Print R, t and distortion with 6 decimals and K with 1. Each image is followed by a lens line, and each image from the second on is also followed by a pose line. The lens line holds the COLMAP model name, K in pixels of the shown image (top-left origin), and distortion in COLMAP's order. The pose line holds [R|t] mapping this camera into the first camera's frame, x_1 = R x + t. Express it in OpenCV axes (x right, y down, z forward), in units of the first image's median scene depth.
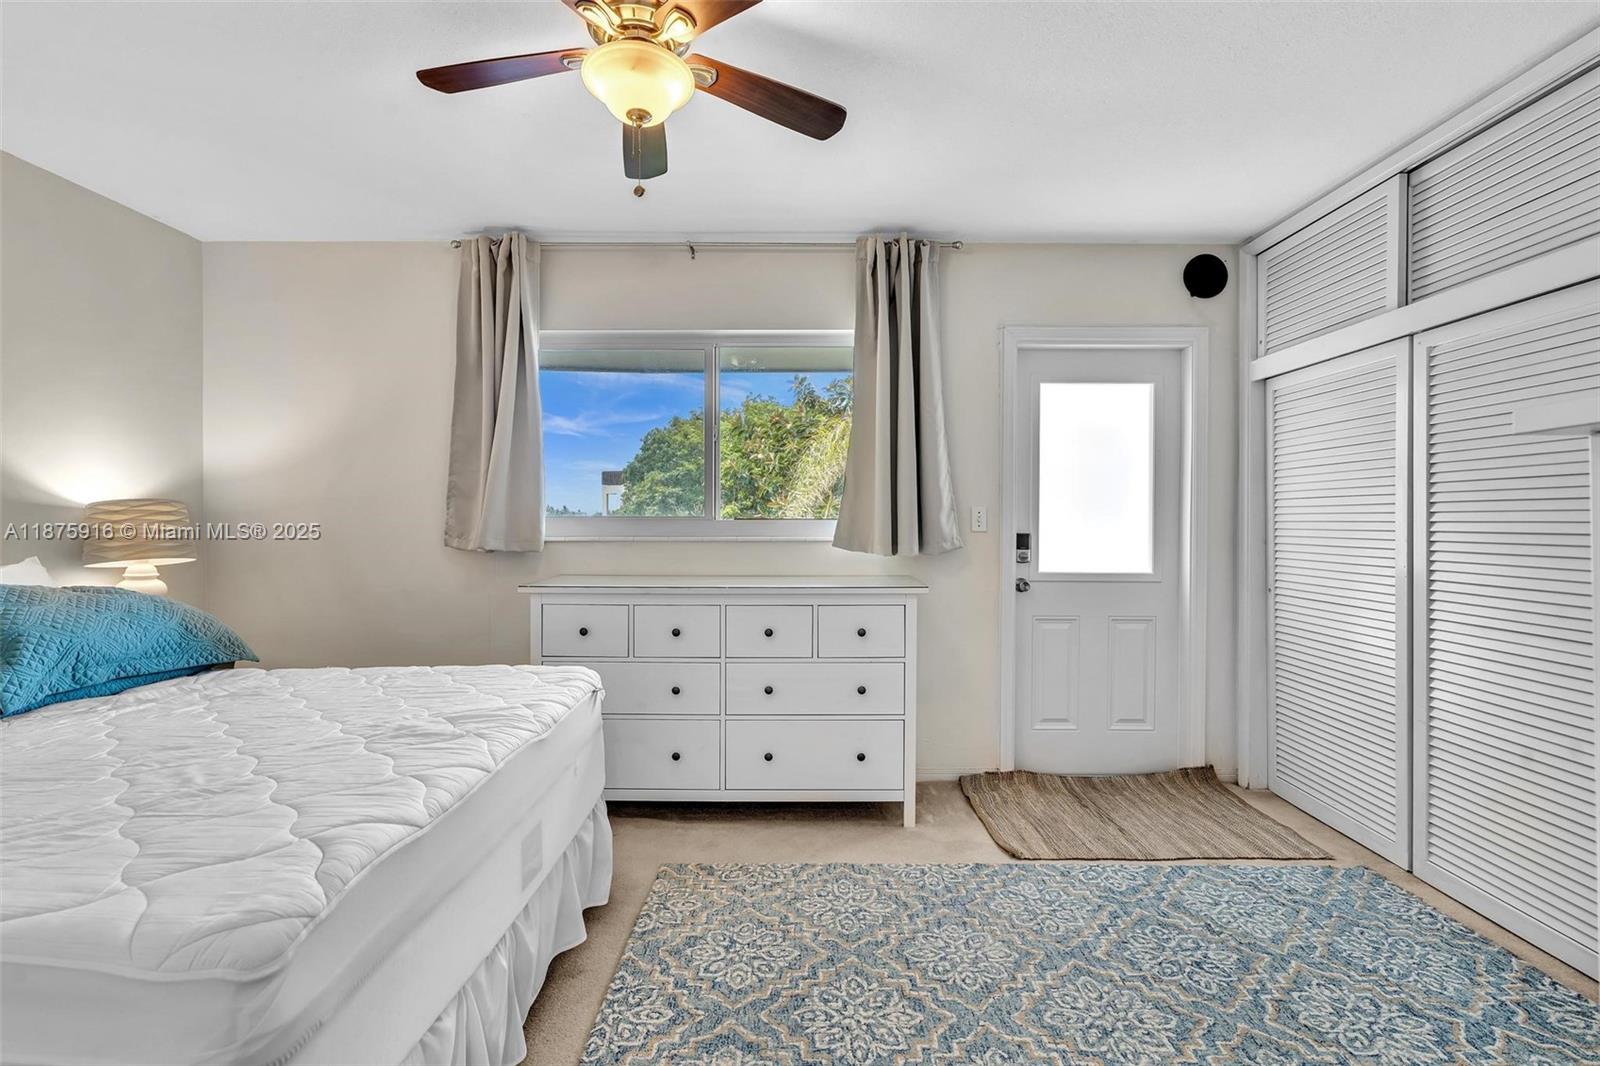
lens RADIAL K [[731.5, 0, 790.3], [0, 731.5, 523.8], [0, 0, 1]] dist [-0.010701, 0.004308]
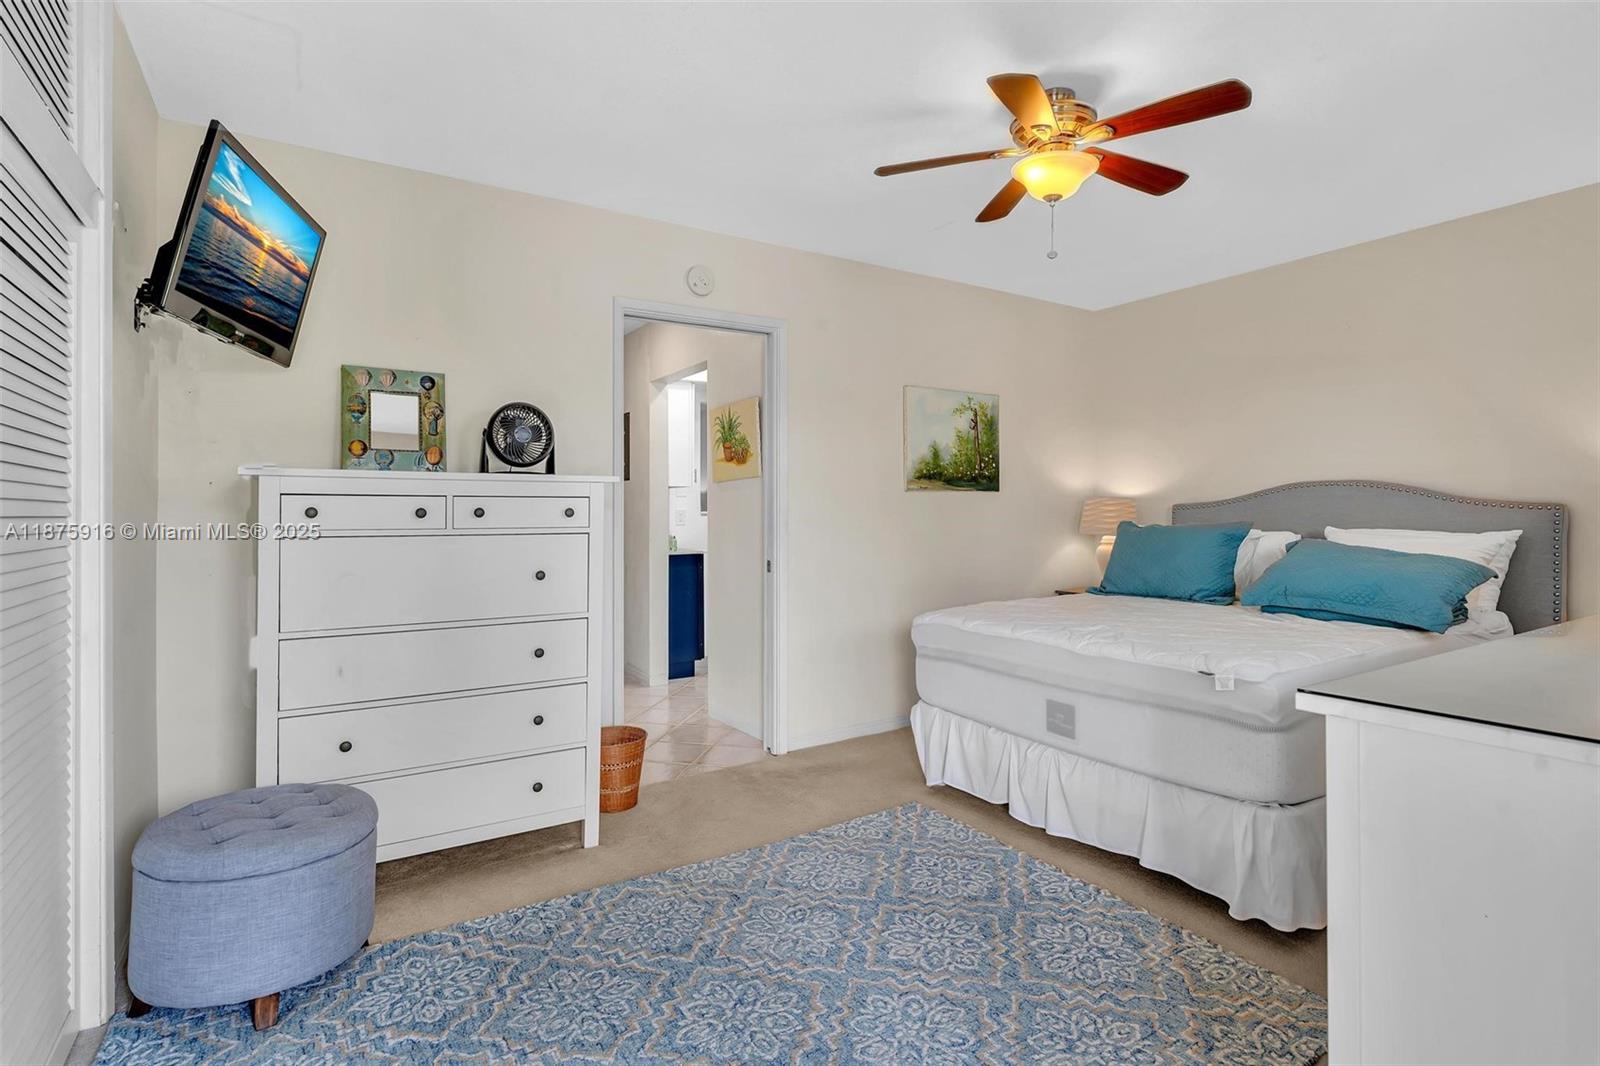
lens RADIAL K [[767.2, 0, 775.8], [0, 767.2, 514.1], [0, 0, 1]] dist [-0.006108, 0.001056]
pose [[-0.850585, 0.001655, -0.525835, 0.866159], [-0.002611, 0.999969, 0.007371, 0.005865], [0.525832, 0.007643, -0.850554, 1.753814]]
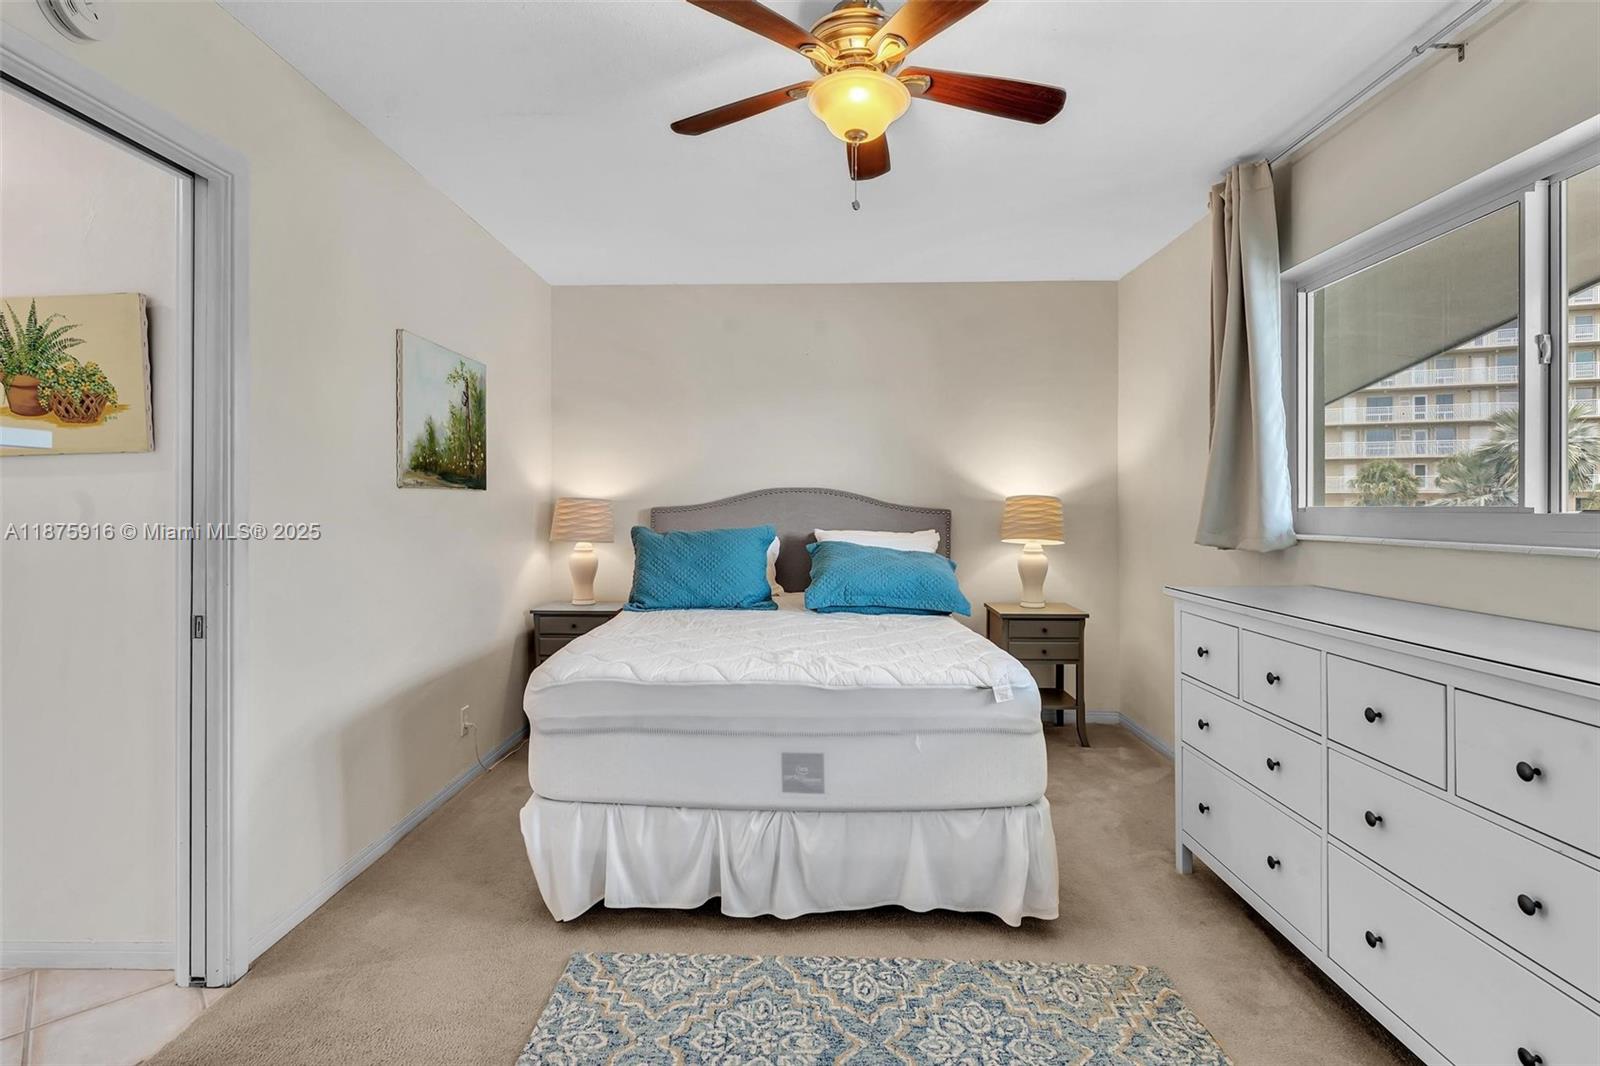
lens RADIAL K [[767.2, 0, 794.5], [0, 767.2, 511.5], [0, 0, 1]] dist [-0.006108, 0.001056]
pose [[-0.025721, 0.003469, -0.999663, 0.839670], [-0.005875, 0.999976, 0.003621, -0.008433], [0.999652, 0.005966, -0.025700, 0.861086]]
